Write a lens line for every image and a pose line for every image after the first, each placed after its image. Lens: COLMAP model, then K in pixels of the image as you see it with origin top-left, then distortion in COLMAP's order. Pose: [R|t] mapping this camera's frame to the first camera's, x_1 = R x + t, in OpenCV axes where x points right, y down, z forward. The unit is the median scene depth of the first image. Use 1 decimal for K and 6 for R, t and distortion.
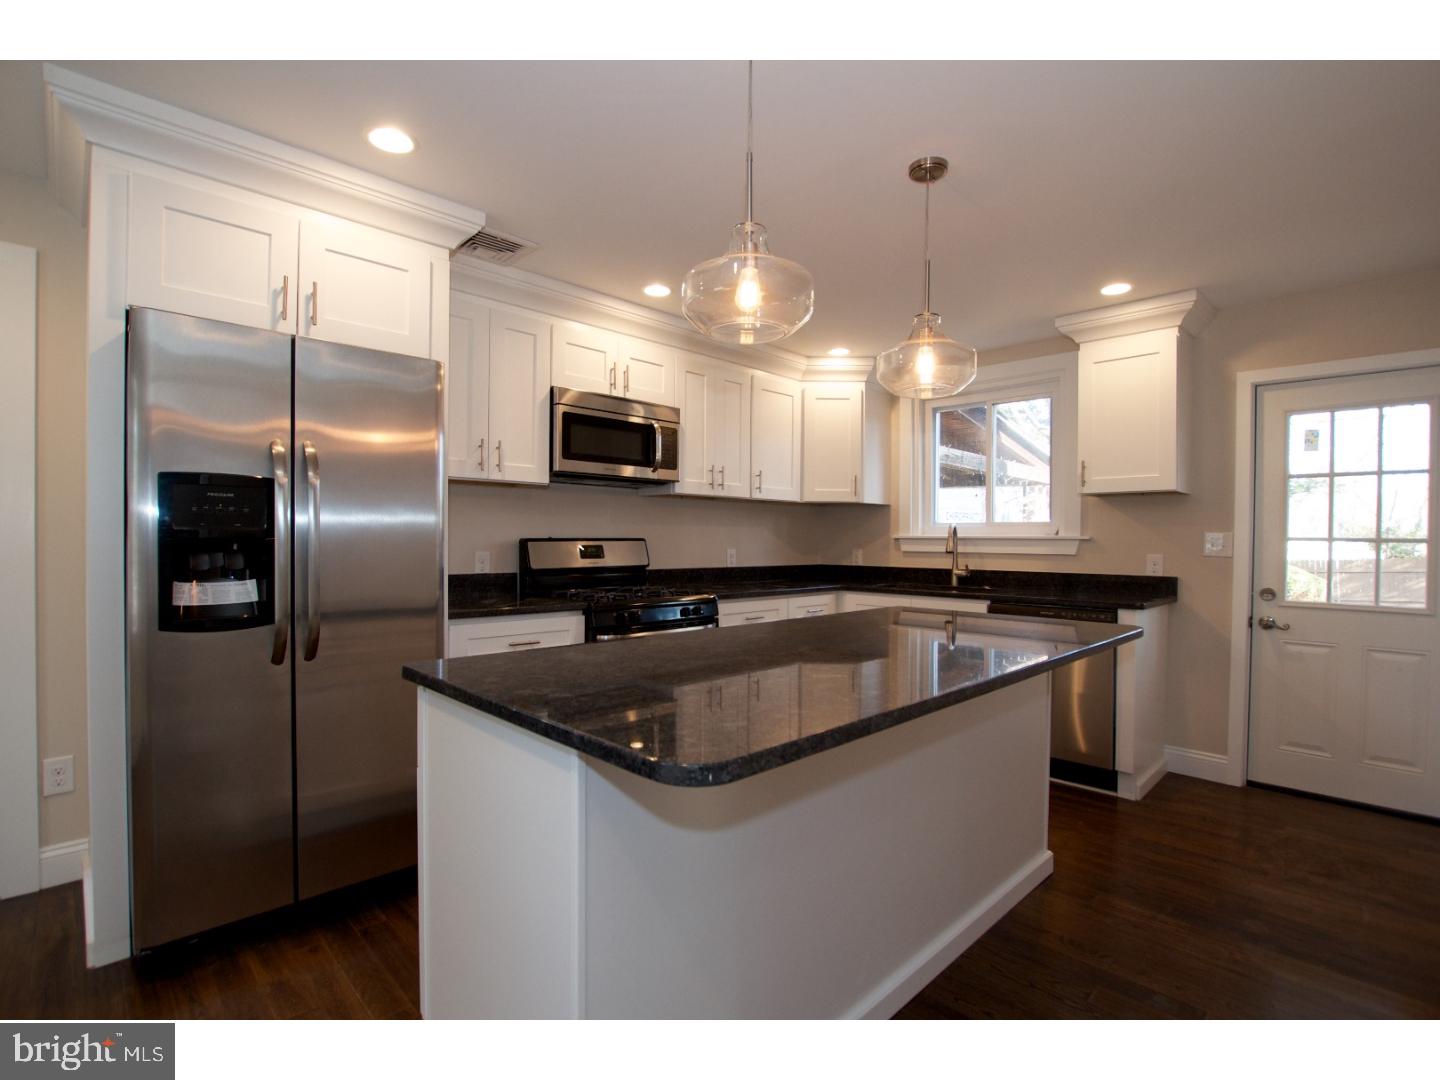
lens RADIAL K [[687.7, 0, 720.4], [0, 687.7, 545.7], [0, 0, 1]] dist [-0.025037, 0.000118]
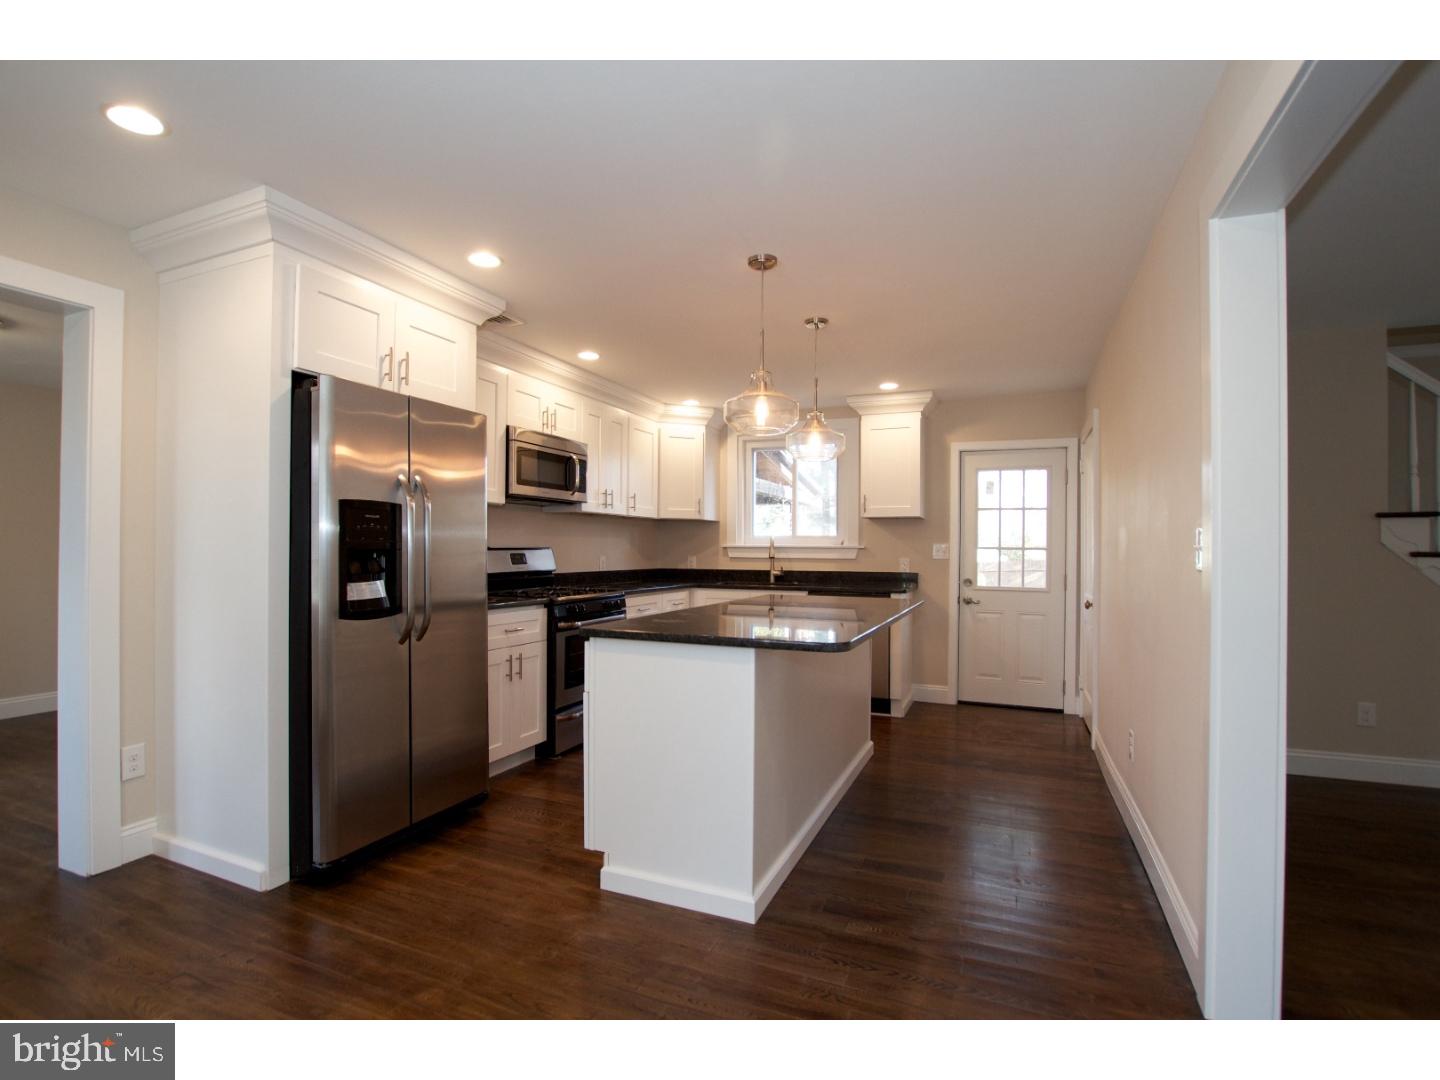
lens RADIAL K [[687.7, 0, 720.4], [0, 687.7, 545.7], [0, 0, 1]] dist [-0.025037, 0.000118]
pose [[0.925717, 0.000558, 0.378217, -0.342343], [0.003533, 0.999943, -0.010121, -0.000960], [-0.378201, 0.010706, 0.925662, -0.277603]]
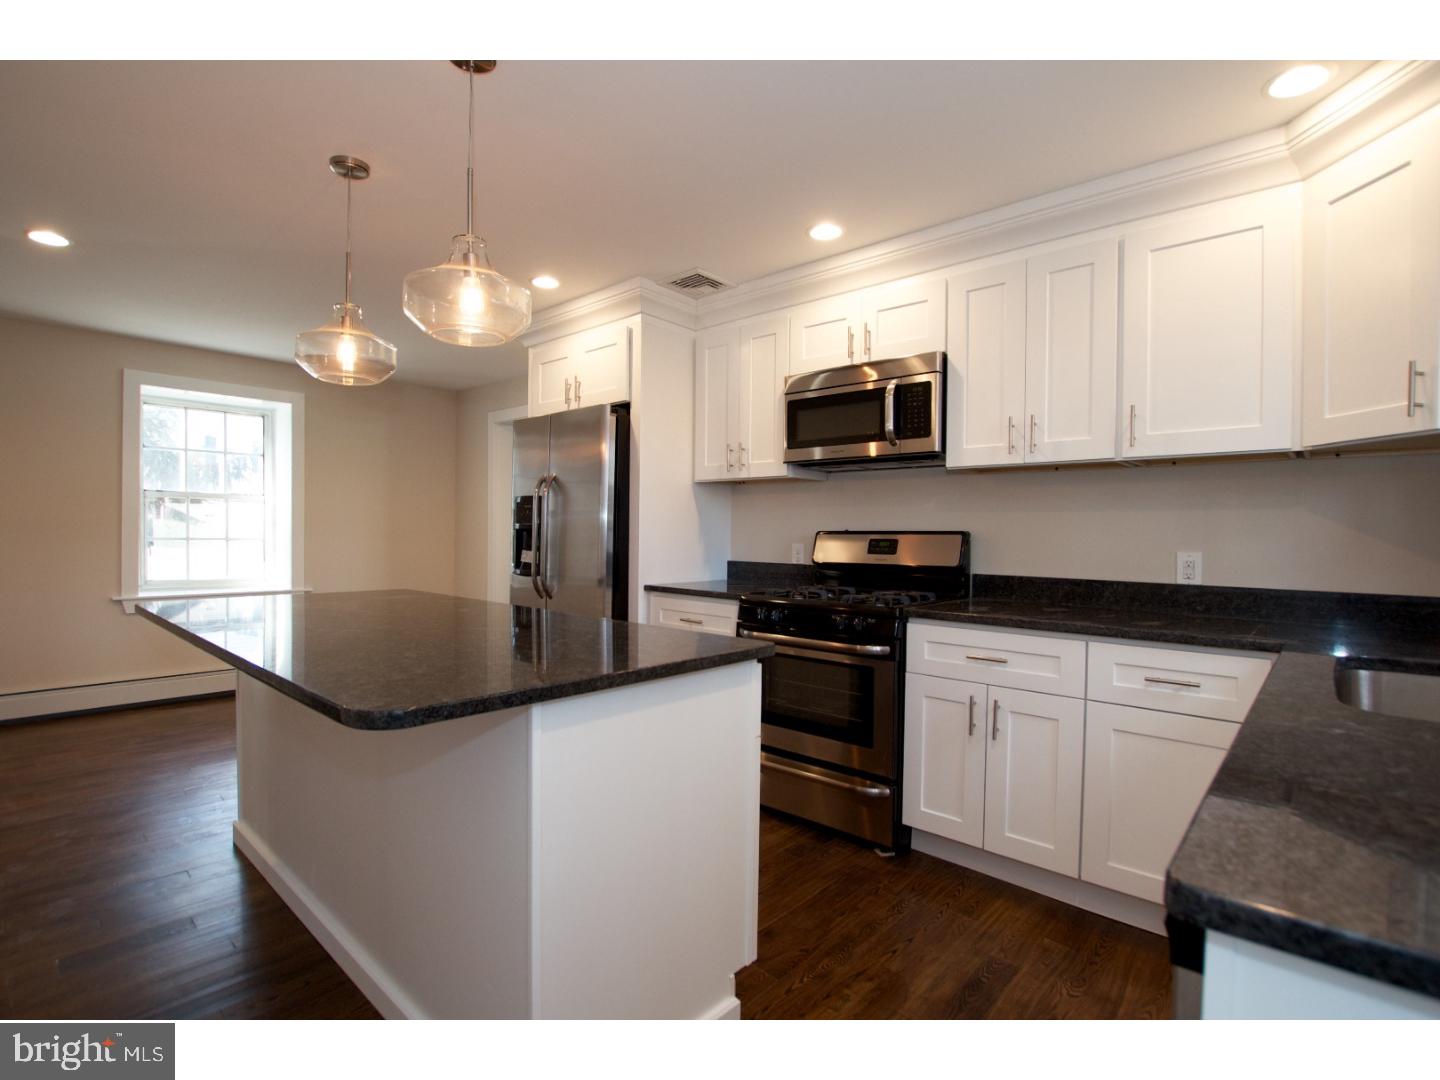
lens RADIAL K [[725.7, 0, 720.0], [0, 725.7, 540.0], [0, 0, 1]] dist [-0.019084, 0.000089]
pose [[0.034598, 0.004349, -0.999392, 0.771687], [-0.021464, 0.999763, 0.003608, 0.001668], [0.999171, 0.021326, 0.034683, 0.831206]]
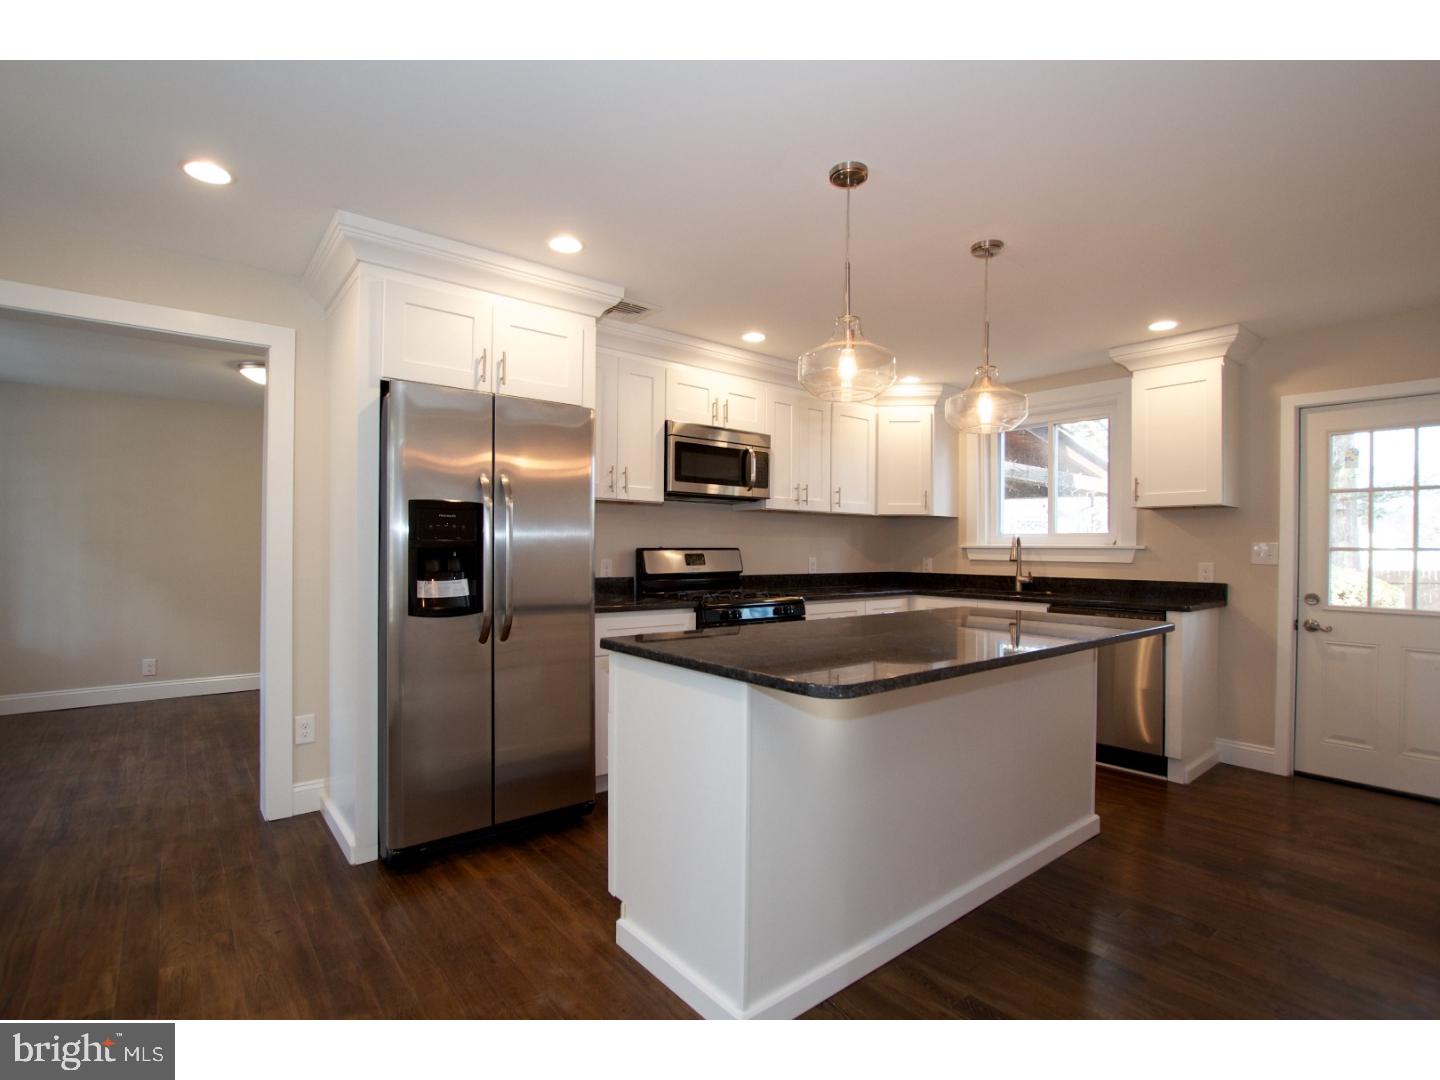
lens RADIAL K [[687.7, 0, 720.4], [0, 687.7, 545.7], [0, 0, 1]] dist [-0.025037, 0.000118]
pose [[0.995589, 0.000123, -0.093821, -0.038039], [-0.001315, 0.999919, -0.012640, 0.000444], [0.093812, 0.012708, 0.995509, -0.170834]]
